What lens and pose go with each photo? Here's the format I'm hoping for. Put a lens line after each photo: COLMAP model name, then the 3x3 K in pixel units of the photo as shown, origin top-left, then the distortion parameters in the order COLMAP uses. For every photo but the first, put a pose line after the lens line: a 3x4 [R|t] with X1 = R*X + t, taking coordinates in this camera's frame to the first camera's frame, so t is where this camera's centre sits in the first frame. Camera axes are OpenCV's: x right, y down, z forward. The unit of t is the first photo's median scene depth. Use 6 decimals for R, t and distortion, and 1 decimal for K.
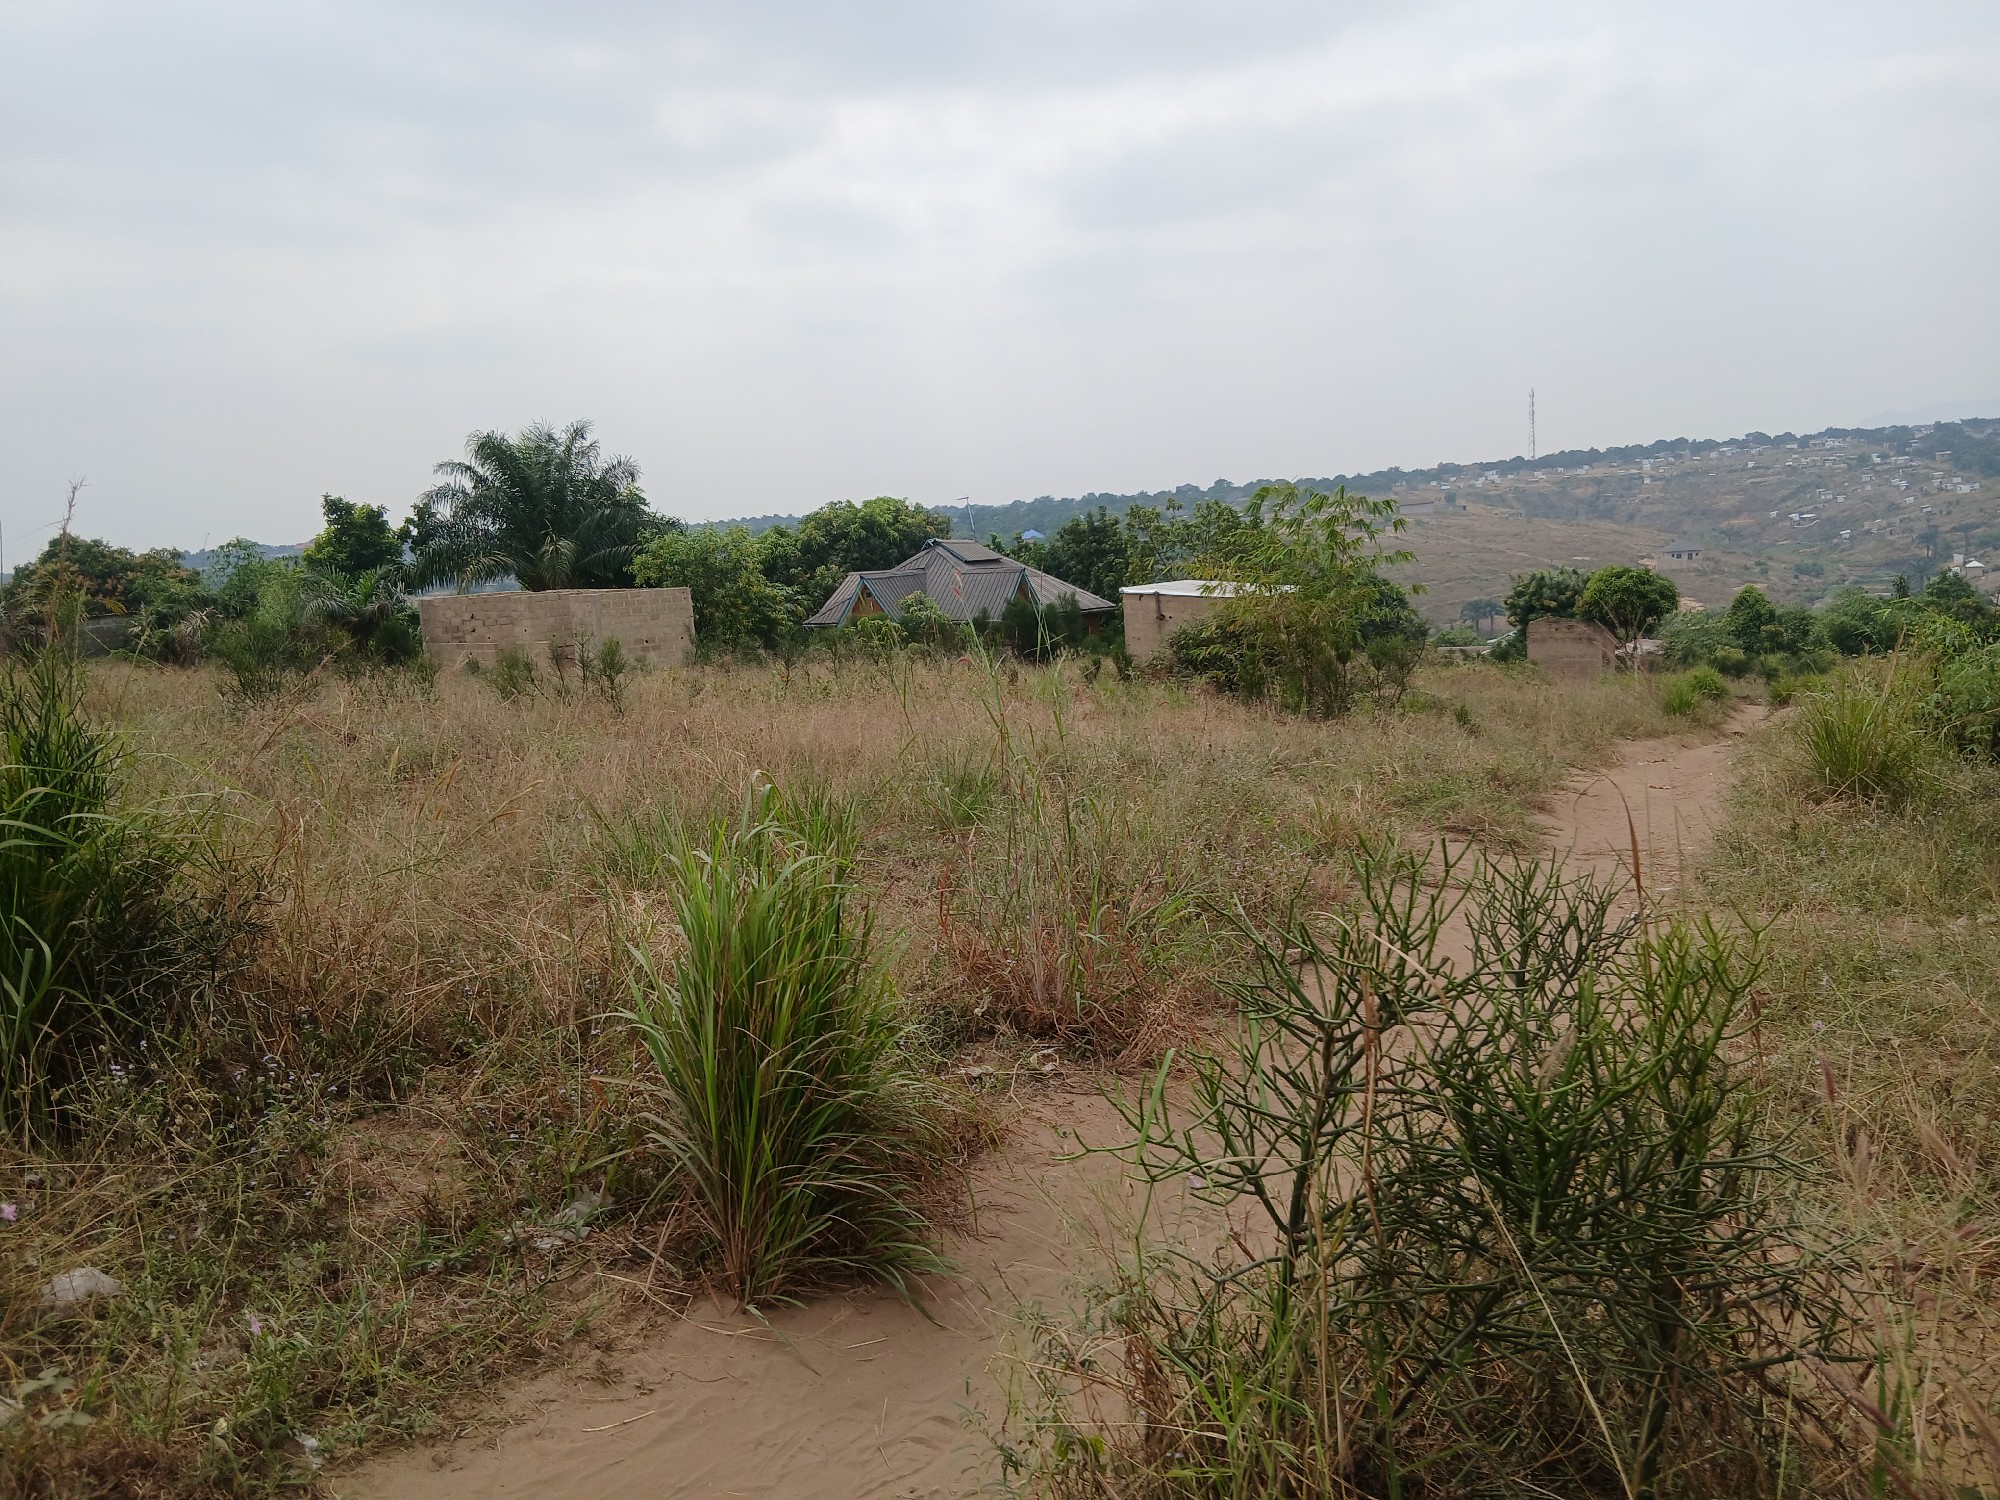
lens RADIAL K [[1495.5, 0, 993.9], [0, 1495.5, 756.2], [0, 0, 1]] dist [0.085861, -0.138656]
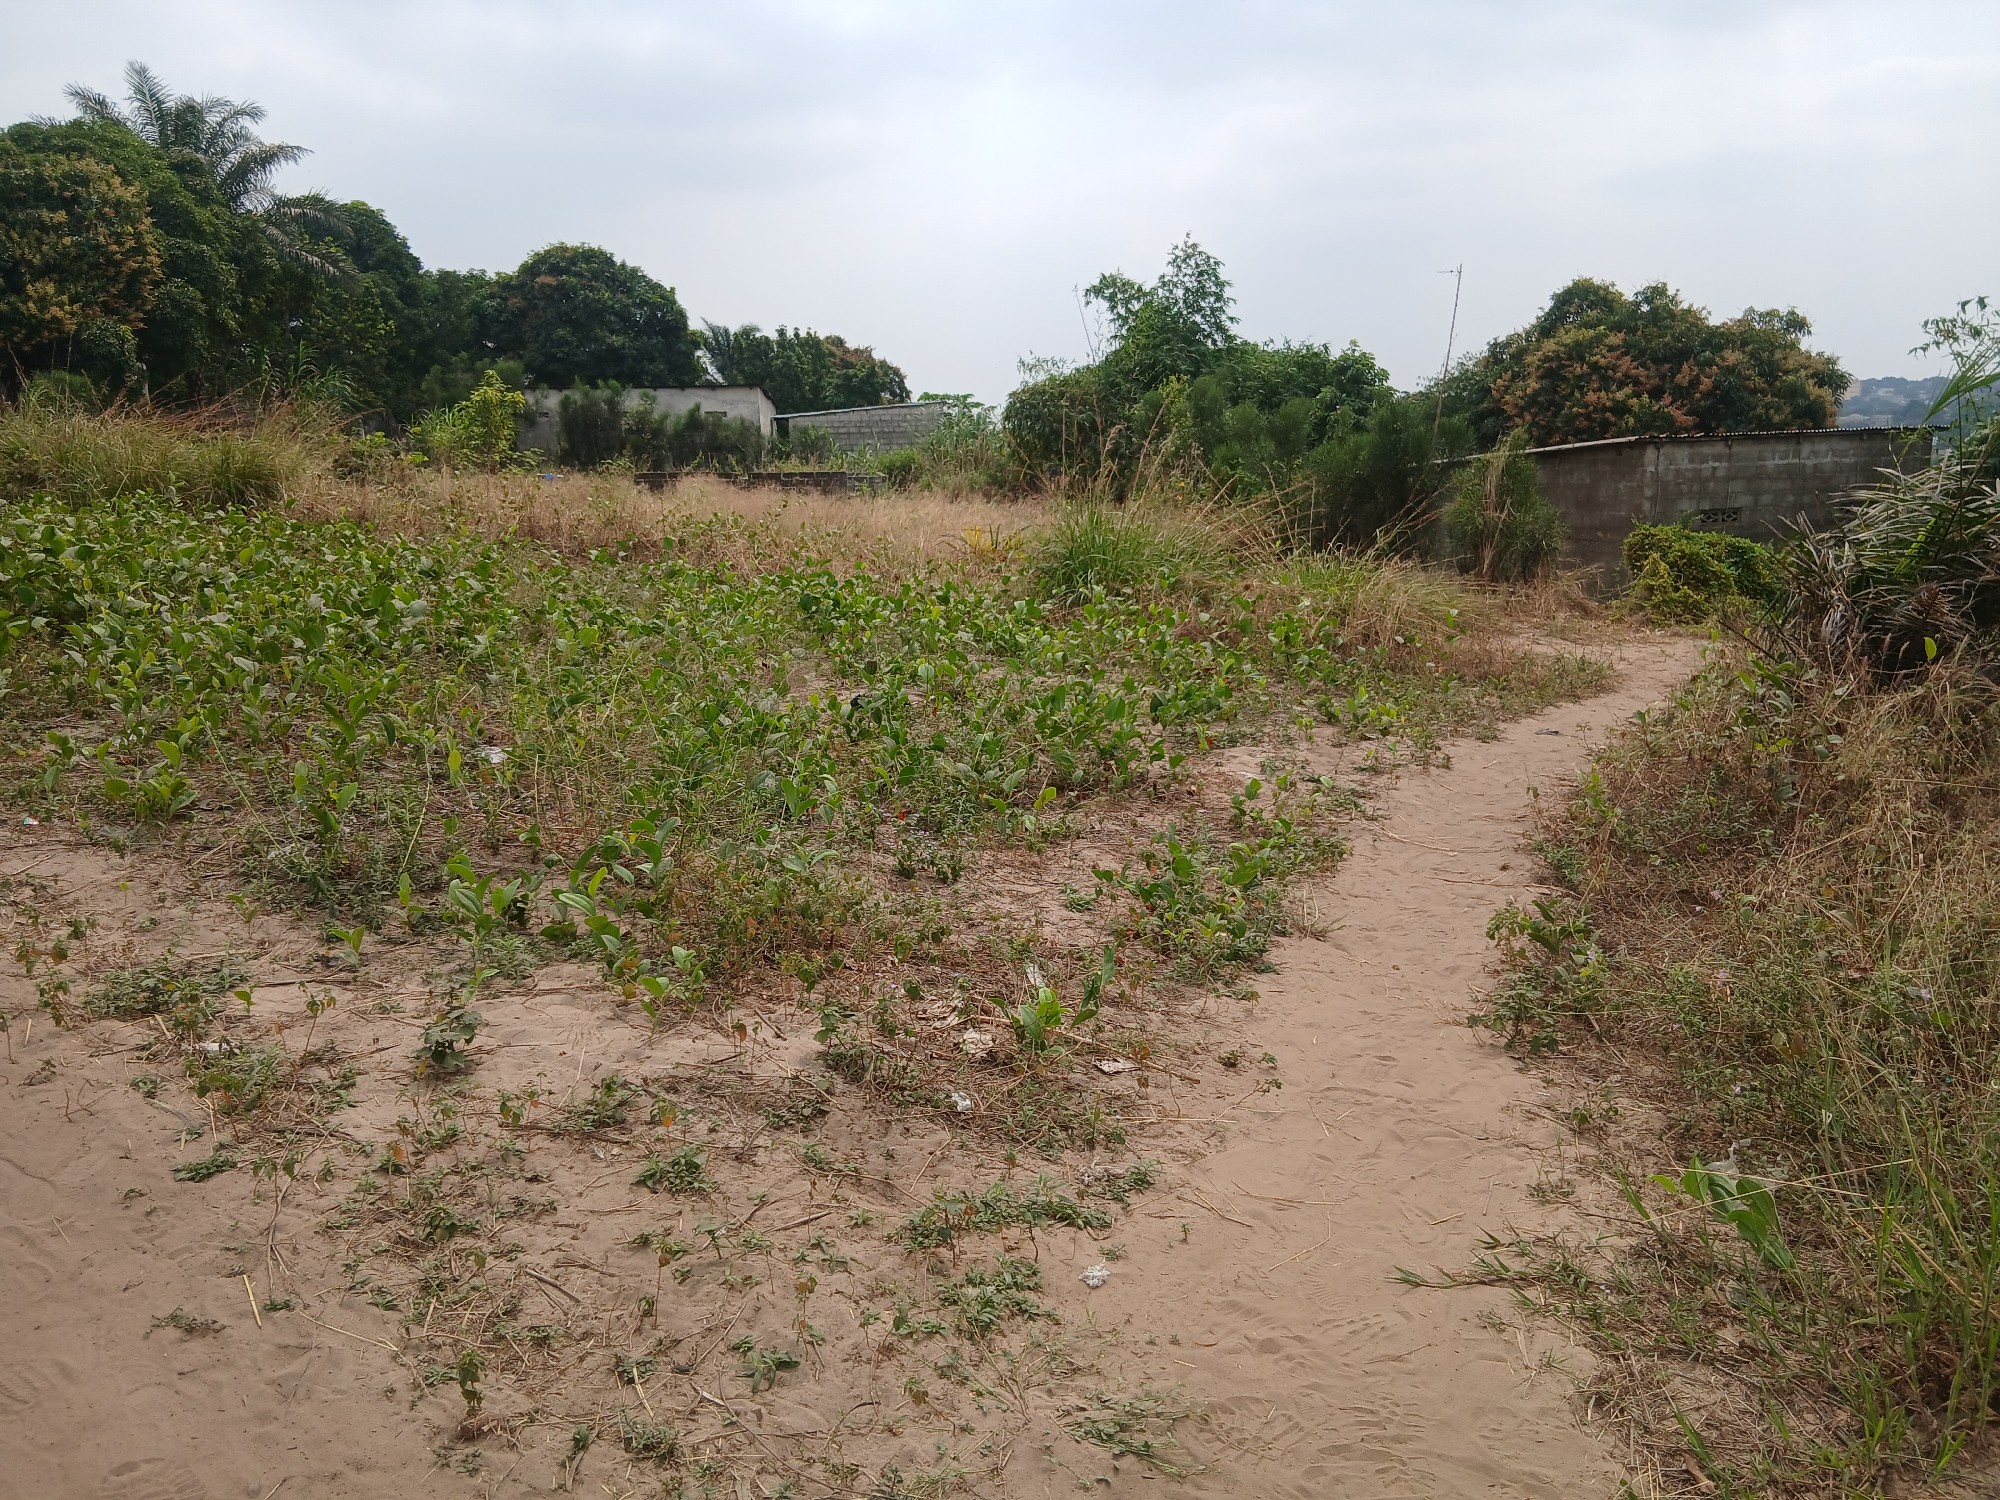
lens RADIAL K [[1495.5, 0, 1000.5], [0, 1495.5, 751.9], [0, 0, 1]] dist [0.085861, -0.138656]
pose [[0.711402, 0.187685, -0.677260, -0.423101], [-0.127269, 0.982152, 0.138493, -0.039075], [0.691165, -0.012330, 0.722592, 0.548295]]
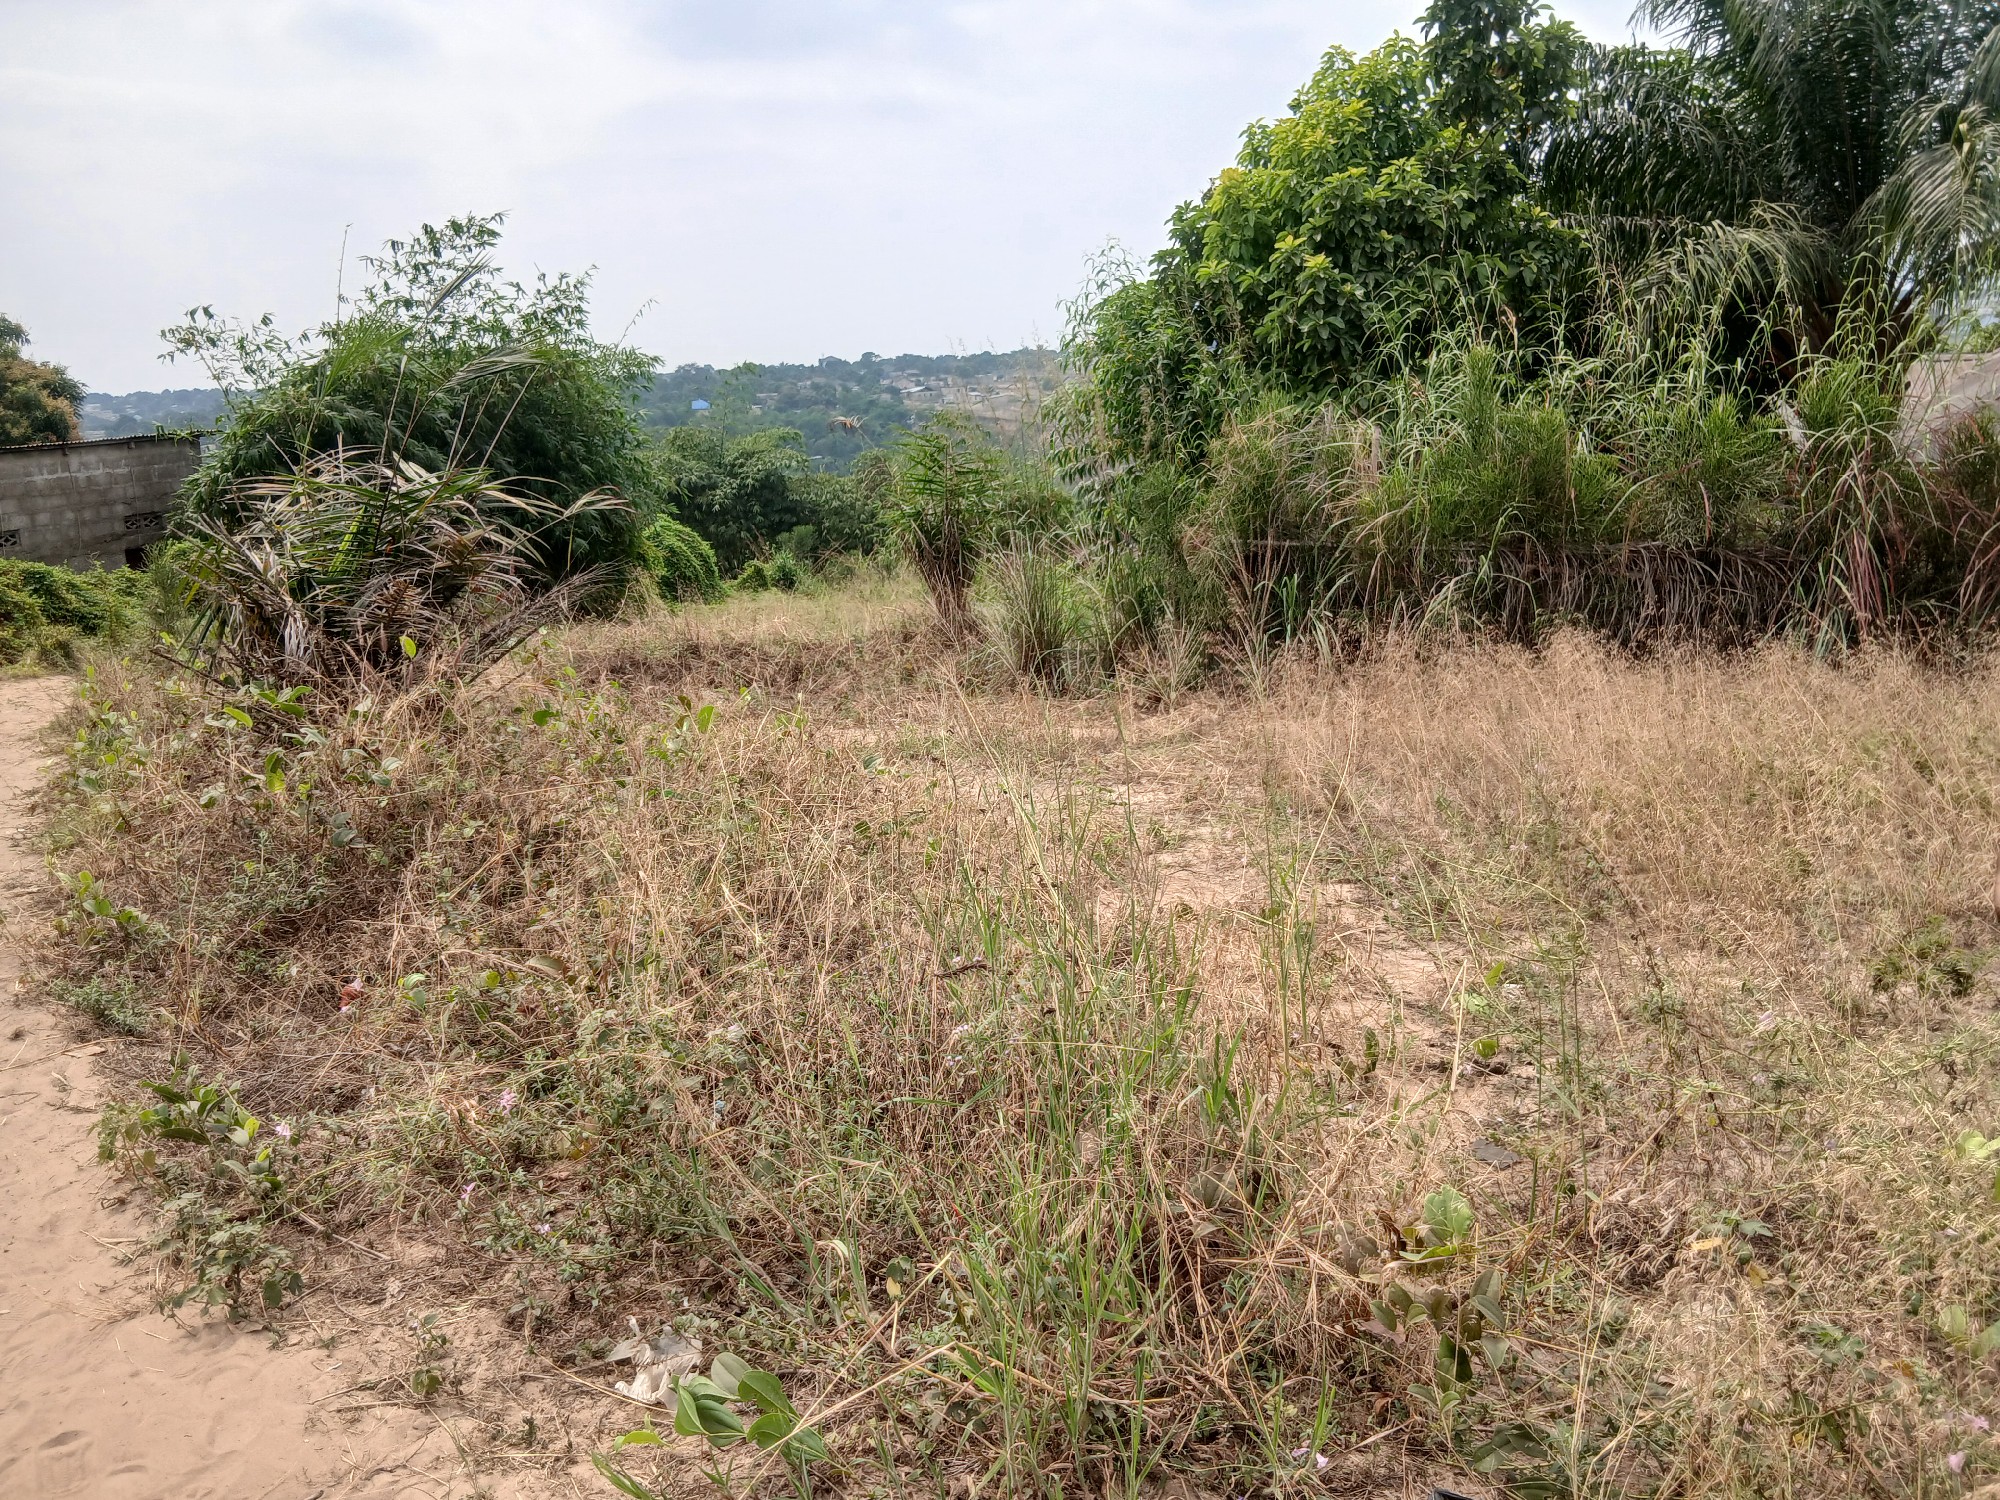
lens RADIAL K [[1495.5, 0, 1000.9], [0, 1495.5, 739.1], [0, 0, 1]] dist [0.085861, -0.138656]
pose [[0.961256, -0.031013, 0.273907, -0.482435], [0.016909, 0.998414, 0.053704, -0.036367], [-0.275138, -0.046992, 0.960256, 0.605550]]
